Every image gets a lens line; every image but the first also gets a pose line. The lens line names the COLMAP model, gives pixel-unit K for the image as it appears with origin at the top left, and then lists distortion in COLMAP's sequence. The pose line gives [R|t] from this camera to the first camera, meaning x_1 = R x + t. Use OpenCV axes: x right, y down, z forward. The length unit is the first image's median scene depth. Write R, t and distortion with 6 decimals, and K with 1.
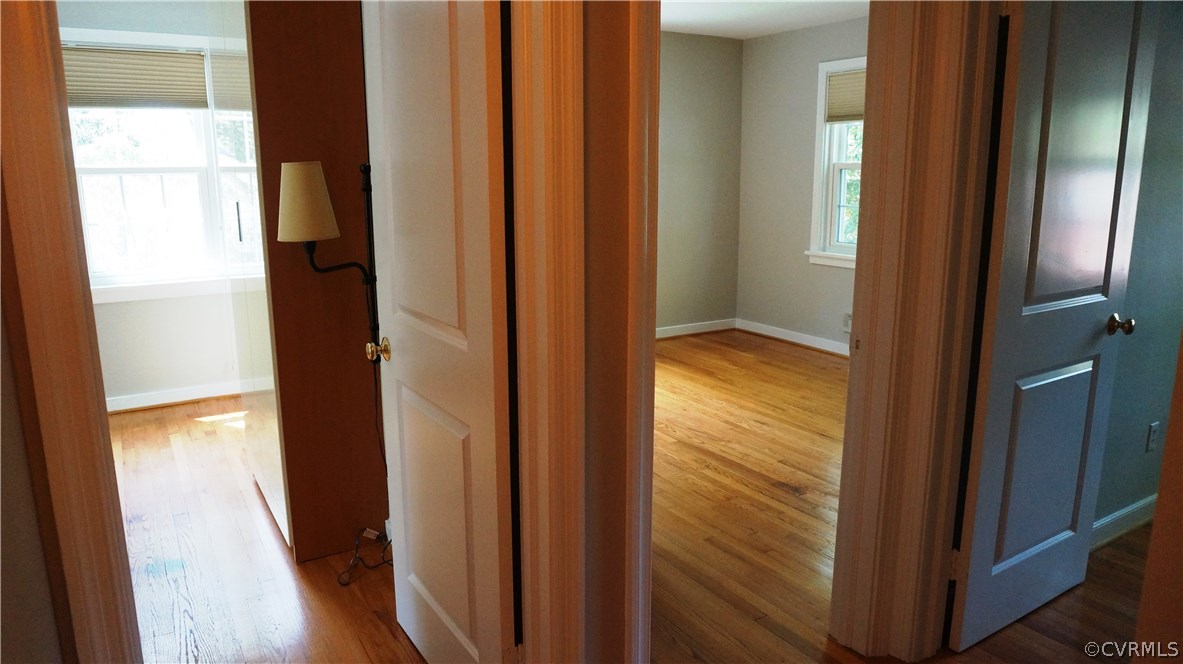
lens RADIAL K [[784.2, 0, 590.7], [0, 784.2, 338.9], [0, 0, 1]] dist [-0.060018, 0.018267]
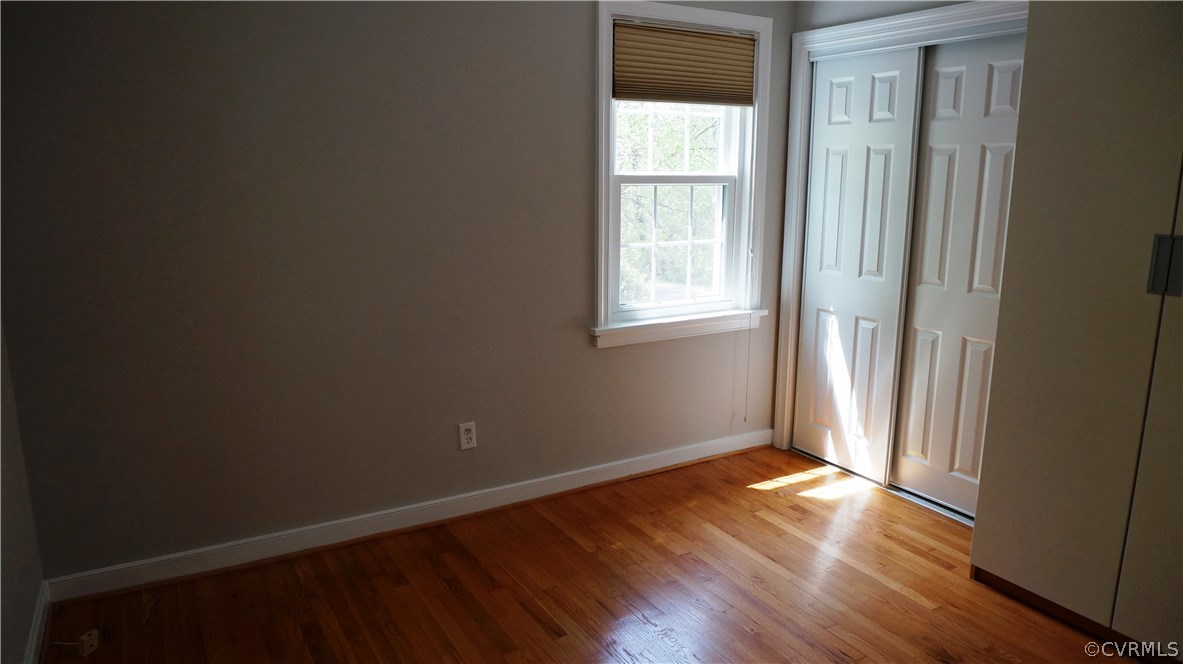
lens RADIAL K [[784.2, 0, 590.8], [0, 784.2, 338.0], [0, 0, 1]] dist [-0.060018, 0.018267]
pose [[0.999931, 0.005009, -0.010603, -0.749205], [-0.005052, 0.999979, -0.004039, -0.055105], [0.010582, 0.004092, 0.999936, 0.199348]]
